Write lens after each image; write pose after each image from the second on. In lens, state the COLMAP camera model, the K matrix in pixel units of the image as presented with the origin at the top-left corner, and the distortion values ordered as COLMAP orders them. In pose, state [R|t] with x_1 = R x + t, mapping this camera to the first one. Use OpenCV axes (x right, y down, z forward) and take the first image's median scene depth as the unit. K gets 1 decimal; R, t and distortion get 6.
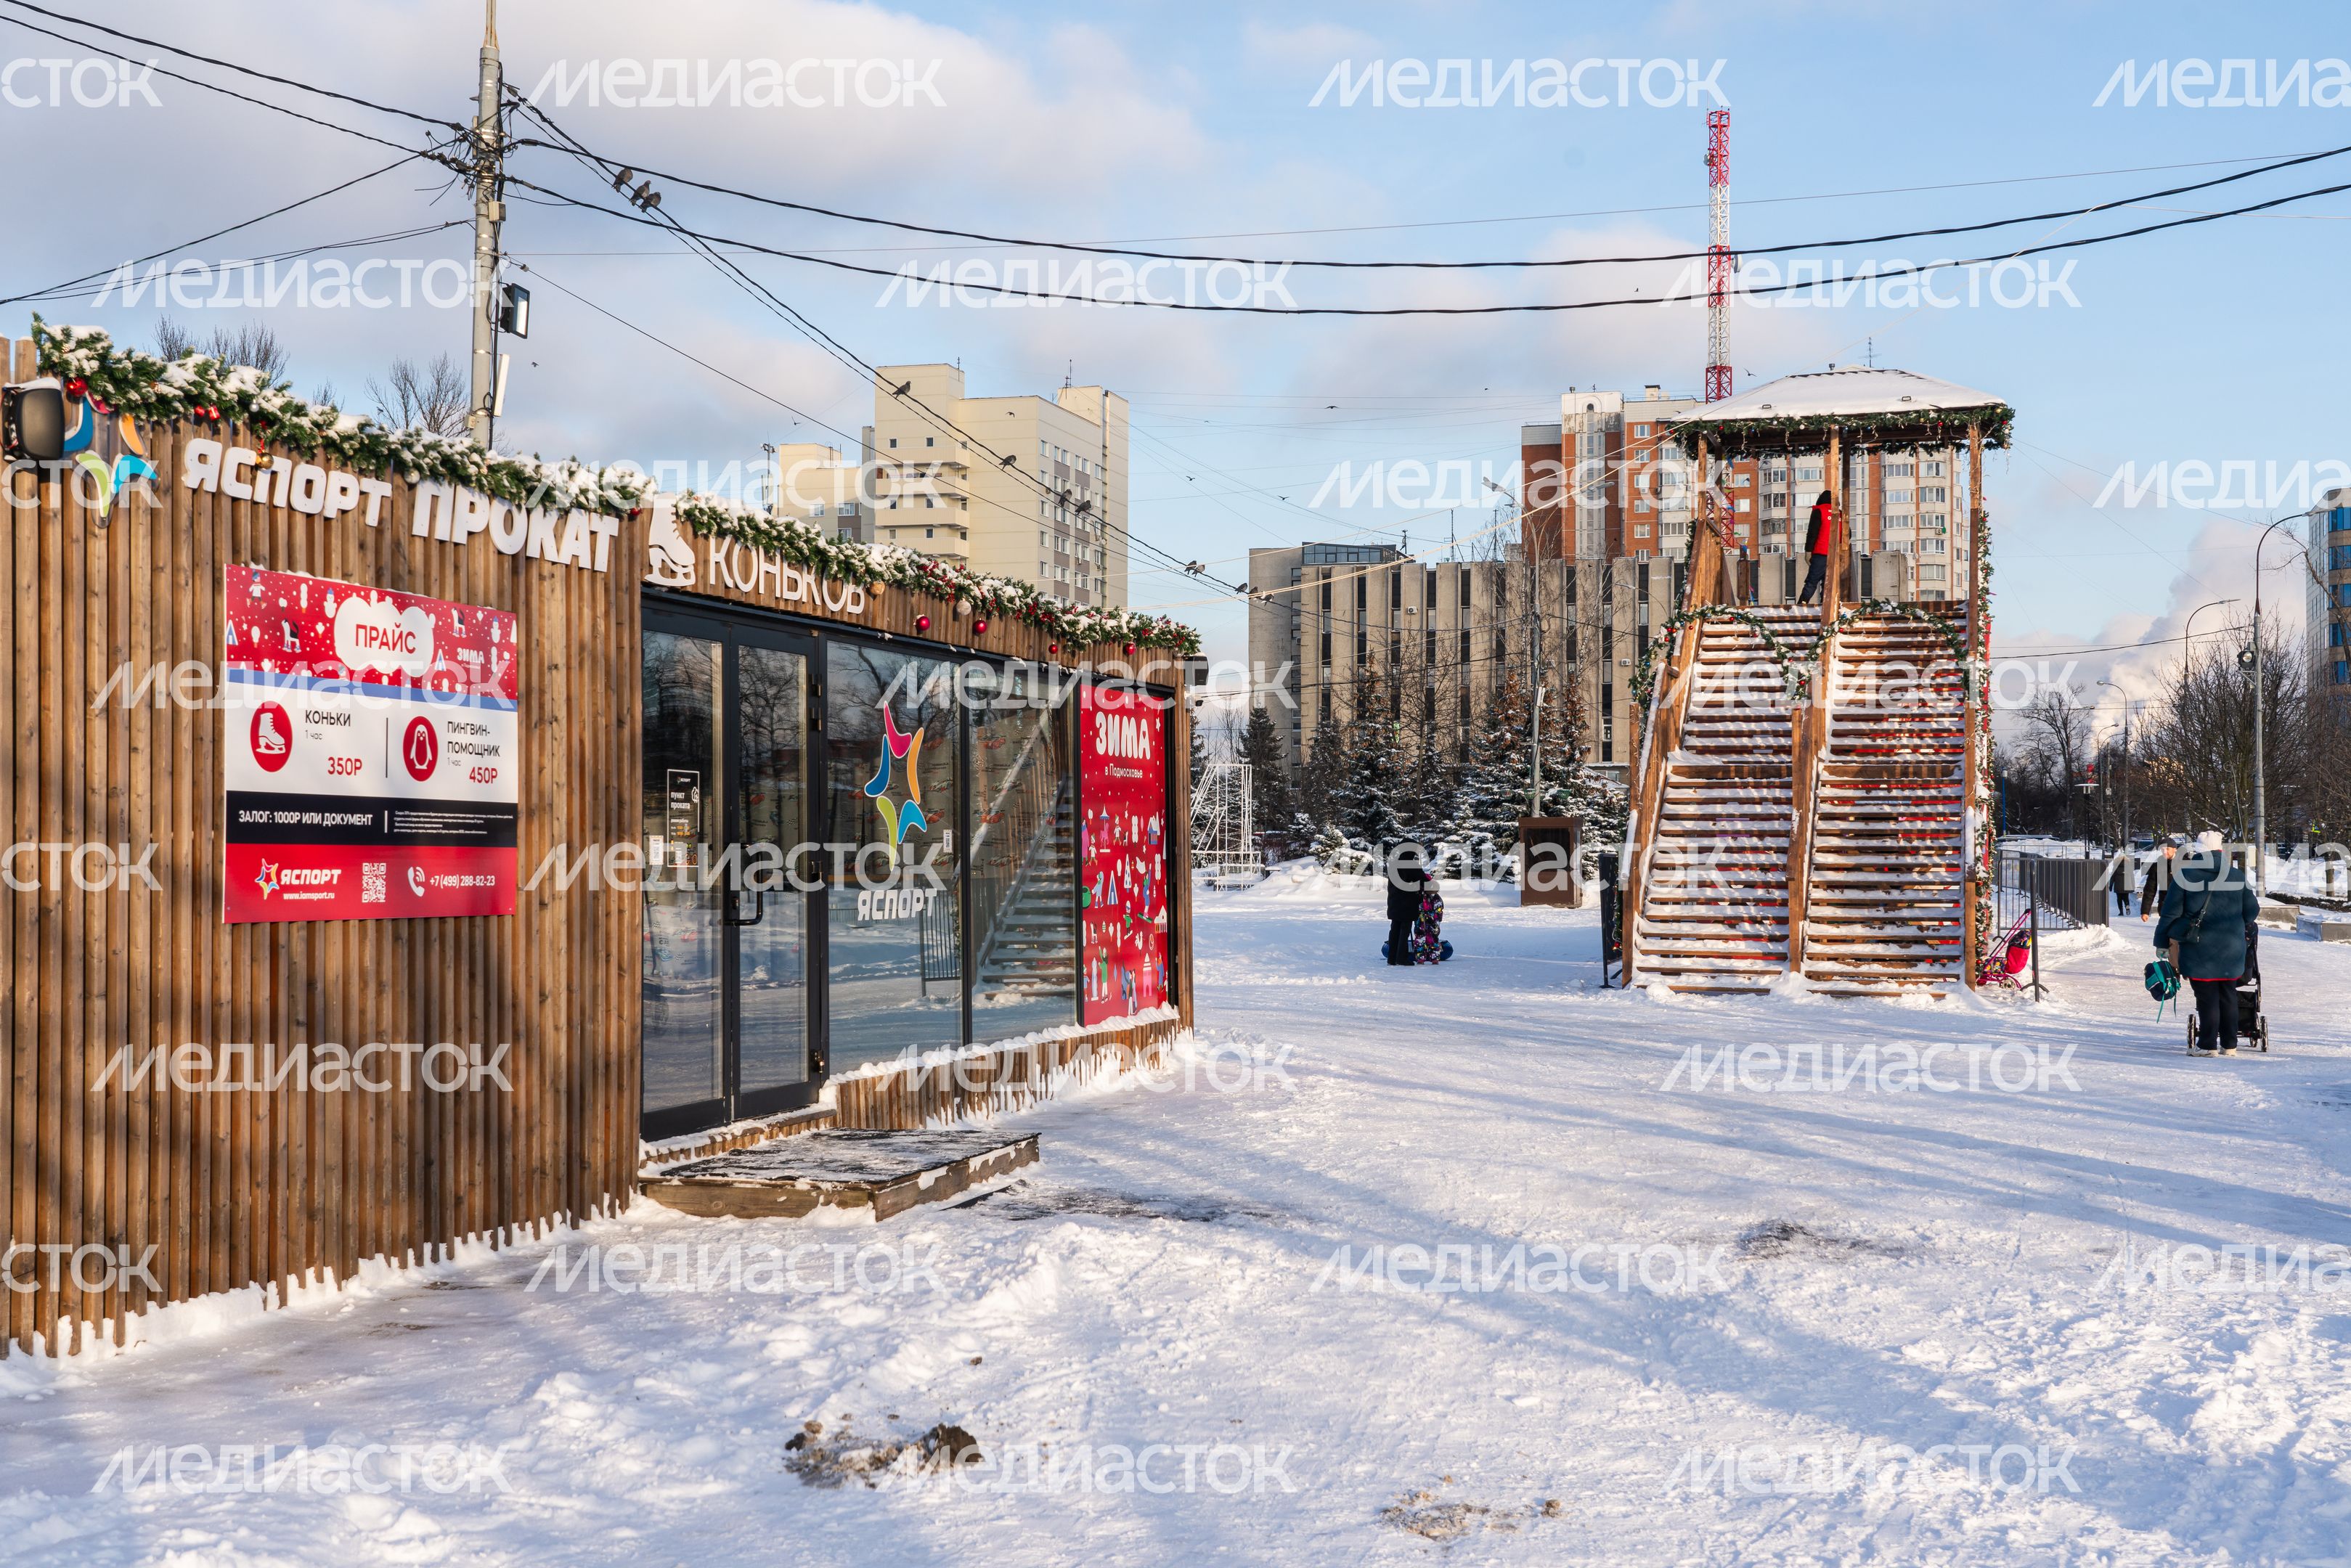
lens RADIAL K [[2799.2, 0, 1168.1], [0, 2799.2, 791.6], [0, 0, 1]] dist [0.030432, 0.000000]
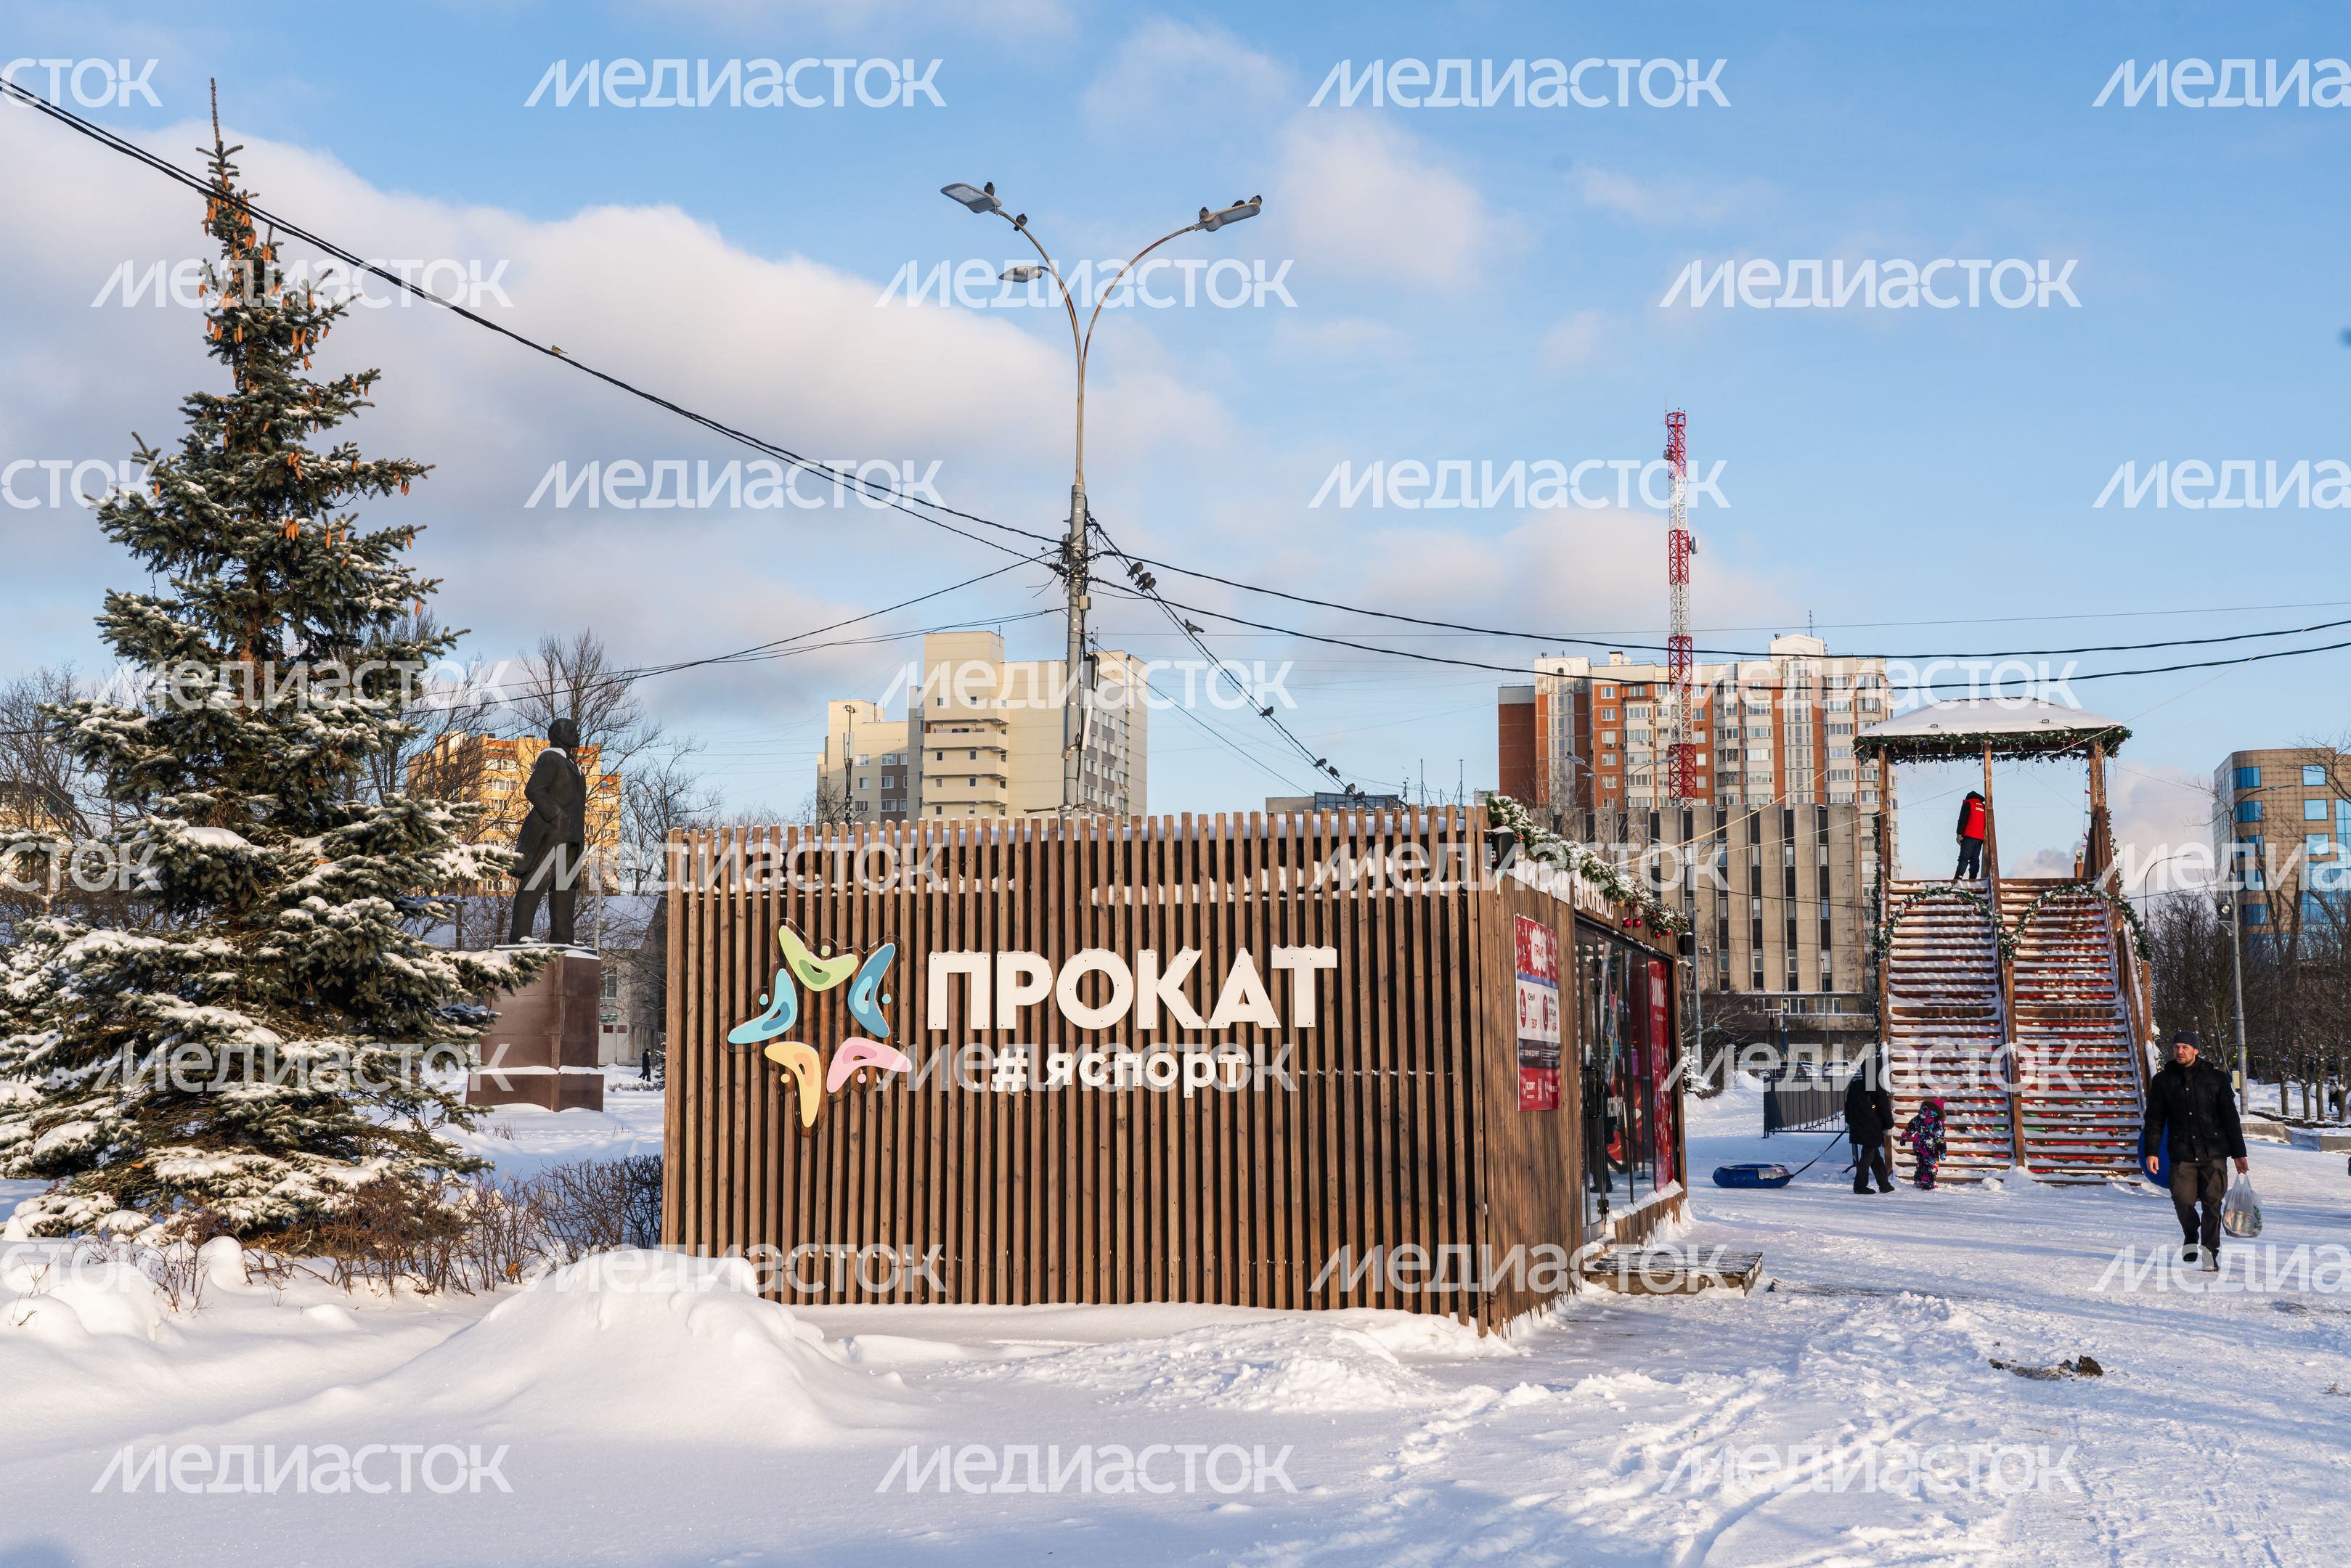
lens RADIAL K [[2569.8, 0, 1176.3], [0, 2569.8, 777.3], [0, 0, 1]] dist [0.016314, 0.000000]
pose [[0.999971, 0.003518, 0.006808, -0.144688], [-0.002873, 0.995698, -0.092608, -0.003538], [-0.007105, 0.092586, 0.995679, -0.174133]]
